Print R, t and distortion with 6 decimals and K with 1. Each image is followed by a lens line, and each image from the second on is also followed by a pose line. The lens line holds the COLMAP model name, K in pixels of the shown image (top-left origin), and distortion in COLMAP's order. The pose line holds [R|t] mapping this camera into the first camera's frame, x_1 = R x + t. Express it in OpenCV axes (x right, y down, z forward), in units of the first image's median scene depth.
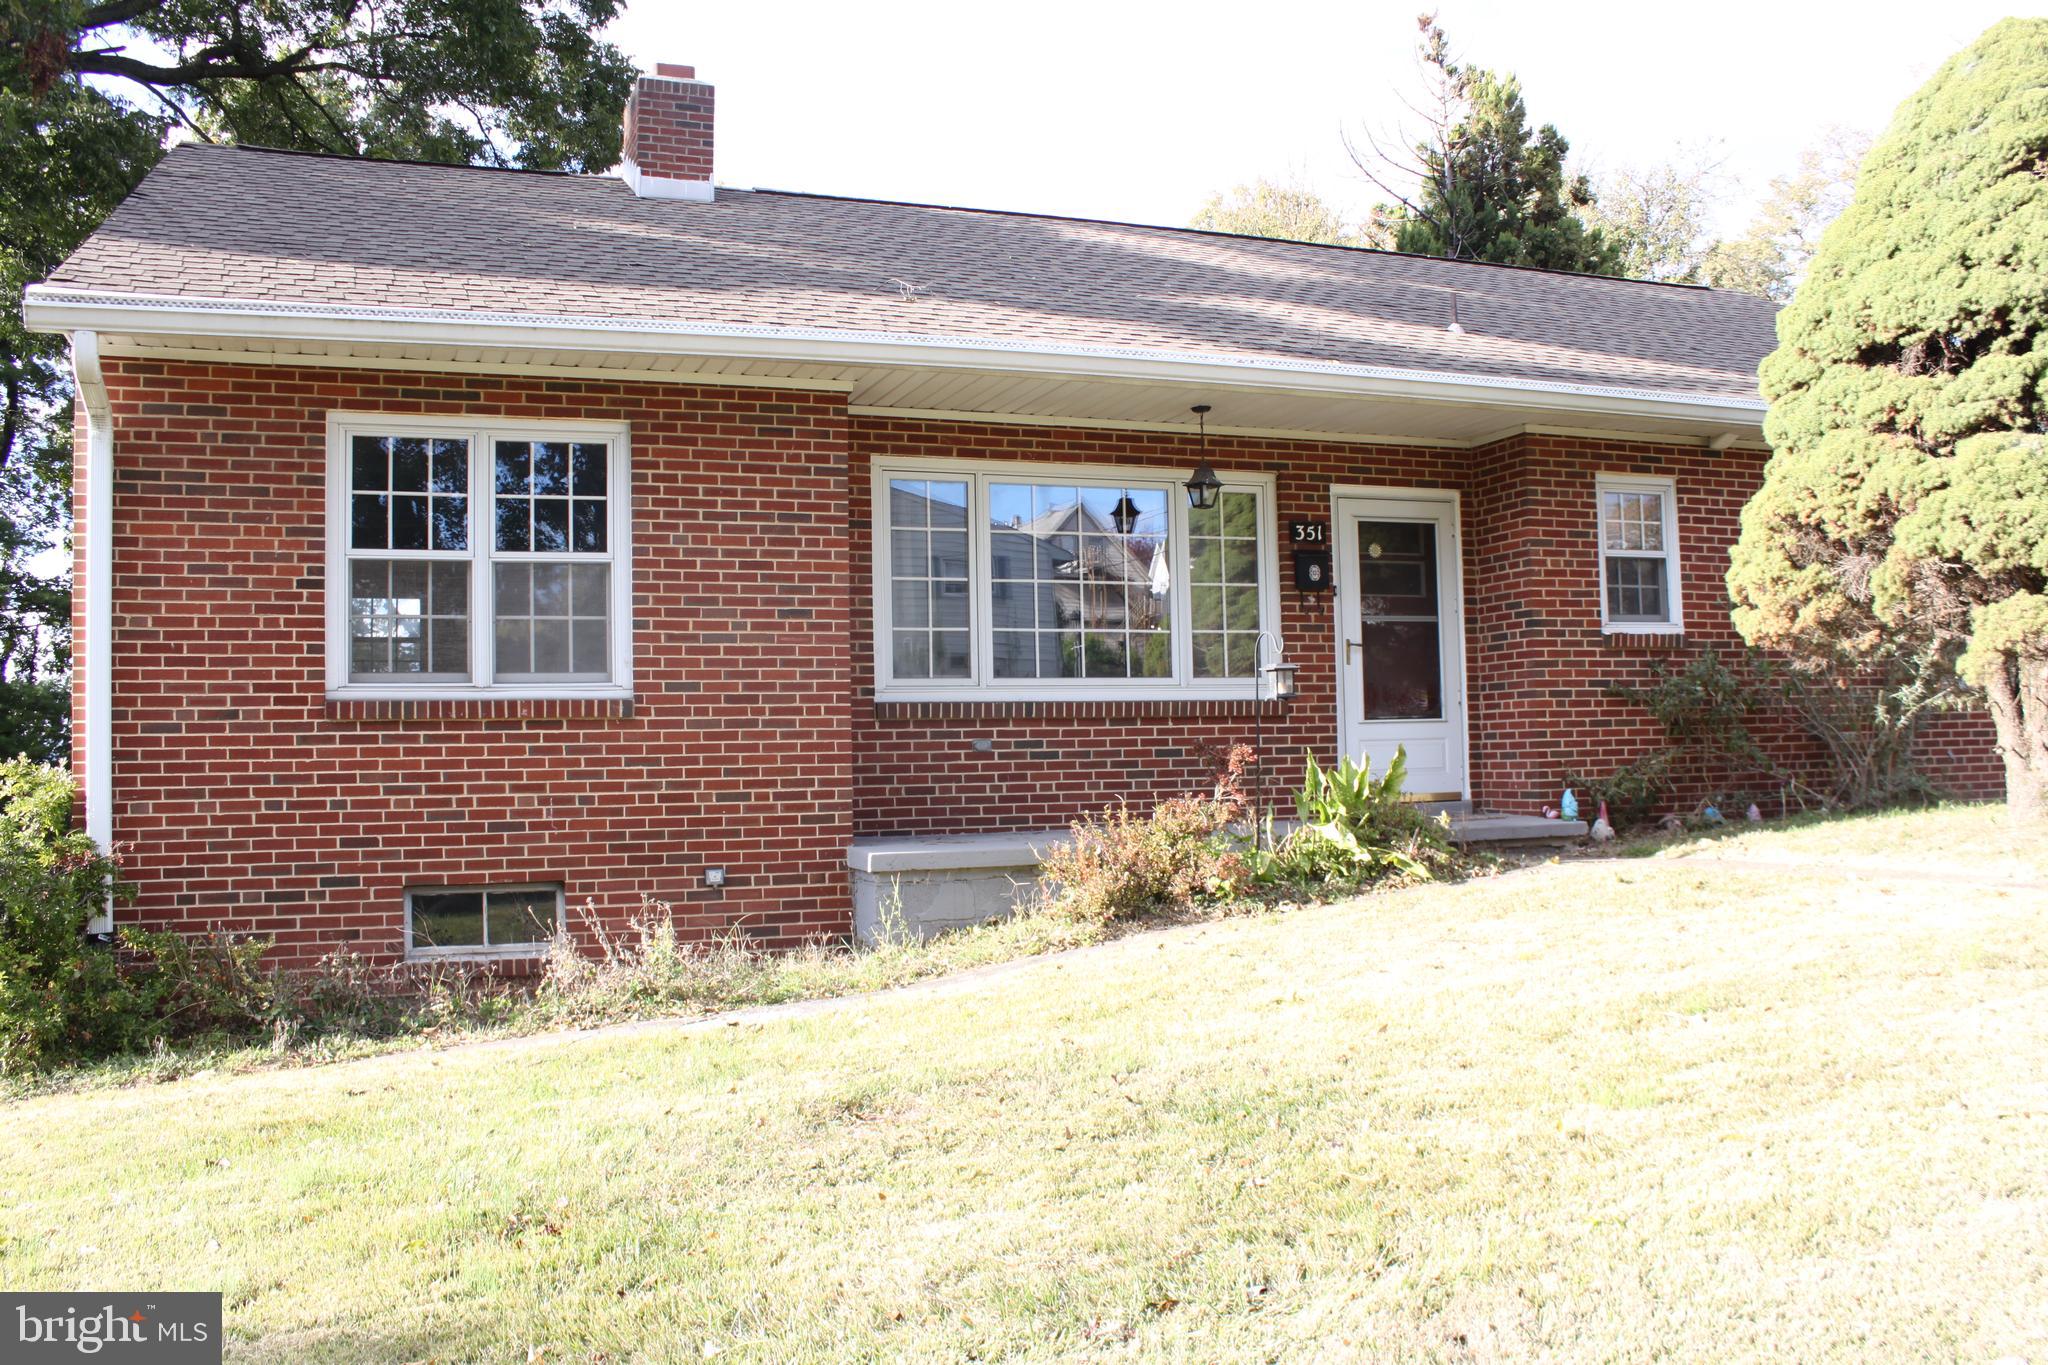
lens RADIAL K [[1729.6, 0, 1015.9], [0, 1729.6, 689.6], [0, 0, 1]] dist [-0.143796, 0.112705]
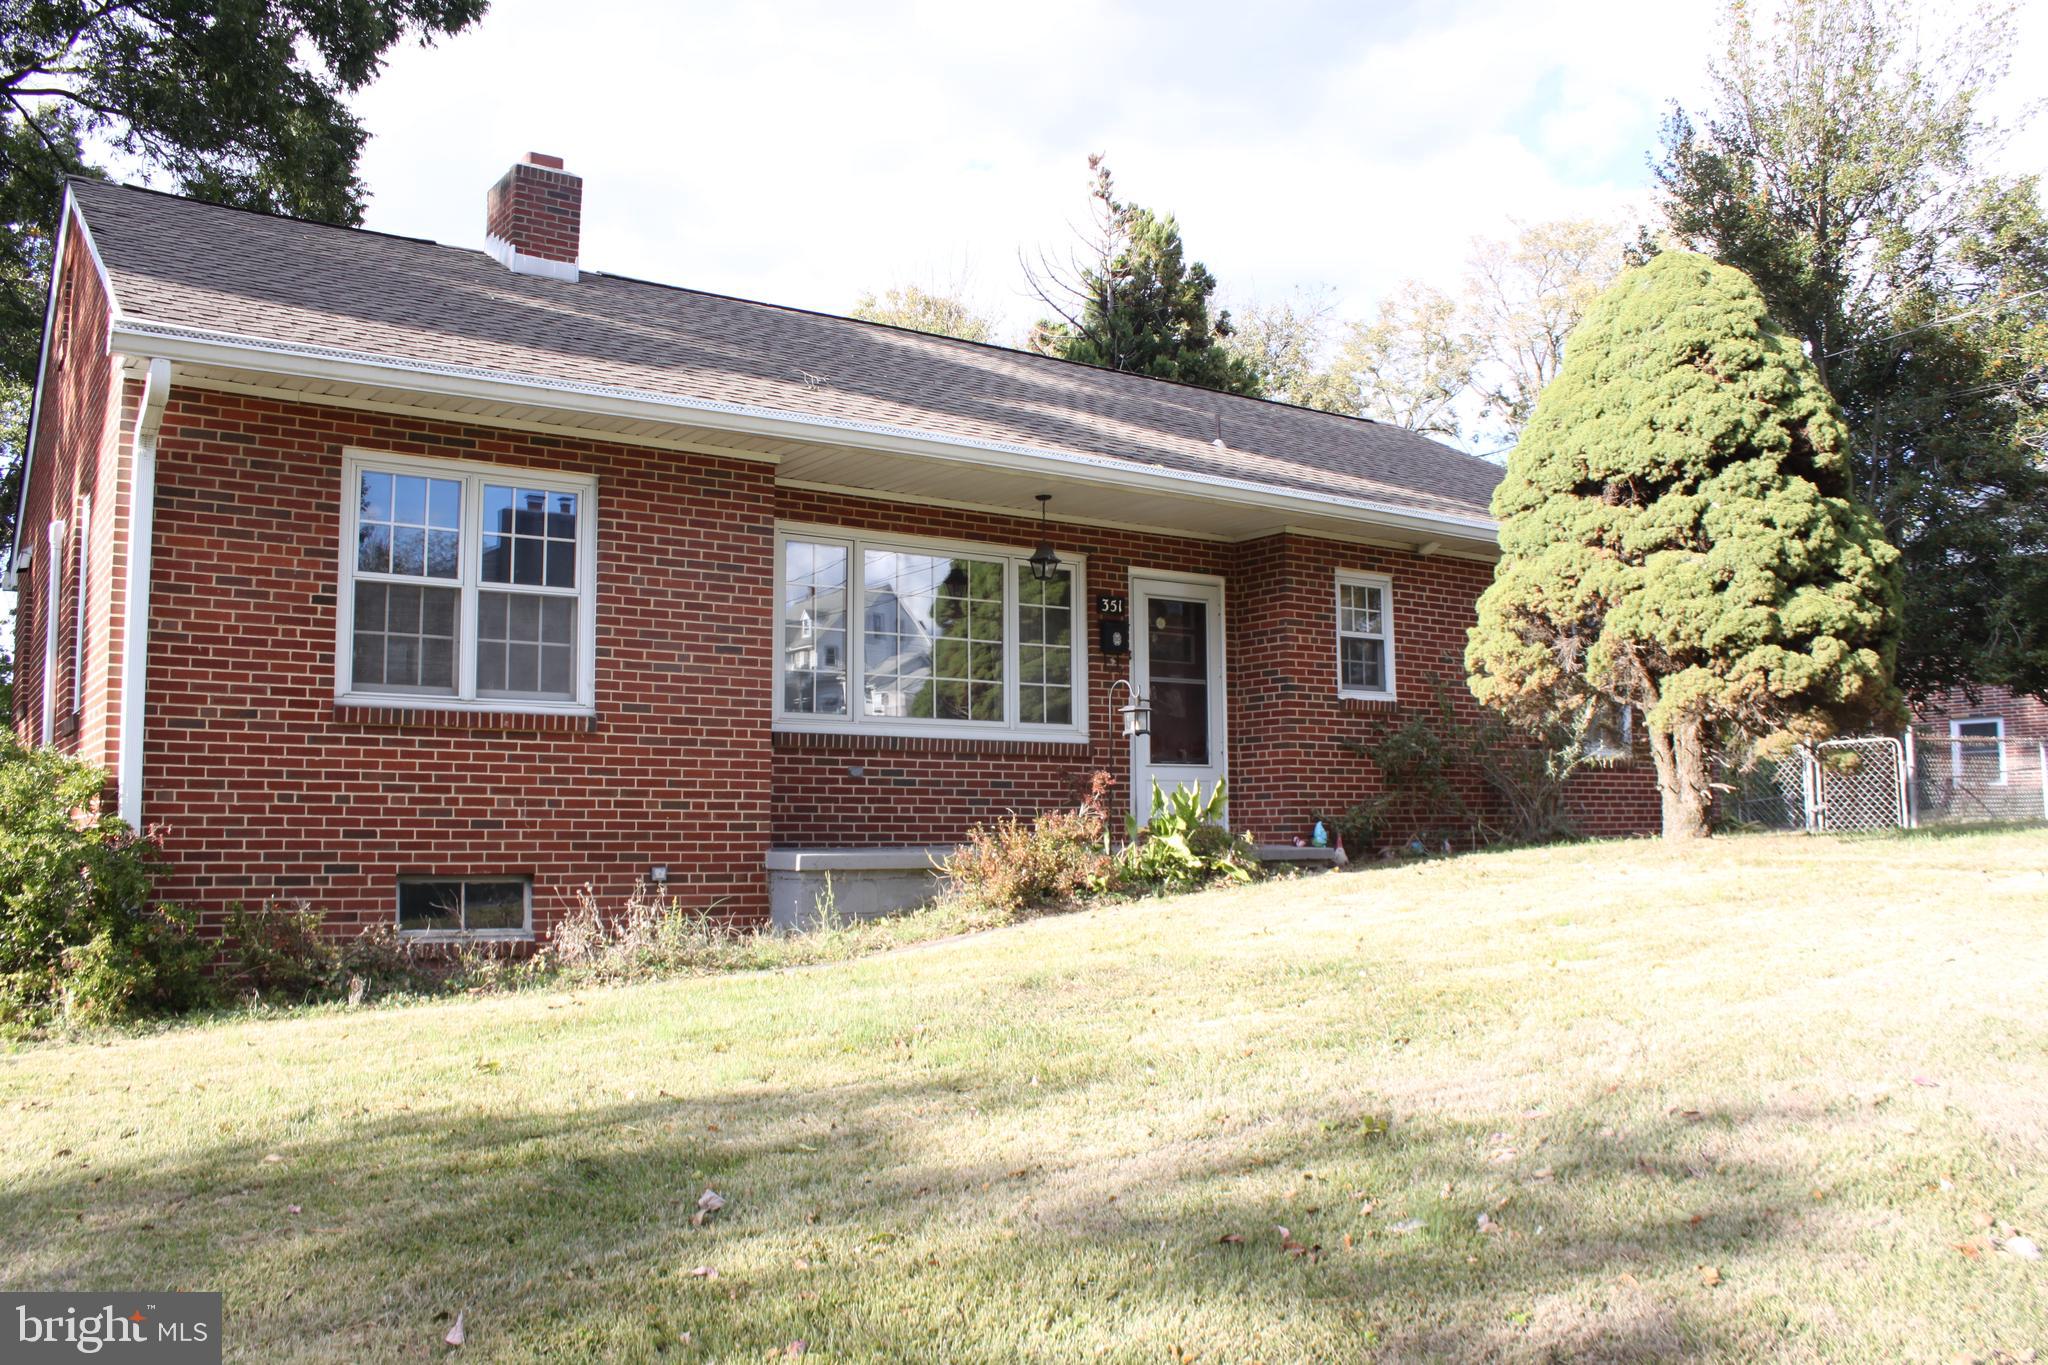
lens RADIAL K [[1729.6, 0, 1014.0], [0, 1729.6, 684.3], [0, 0, 1]] dist [-0.143796, 0.112705]
pose [[0.967060, 0.039457, 0.251473, -0.241333], [-0.025792, 0.998018, -0.057407, 0.042426], [-0.253240, 0.049030, 0.966160, -0.177378]]
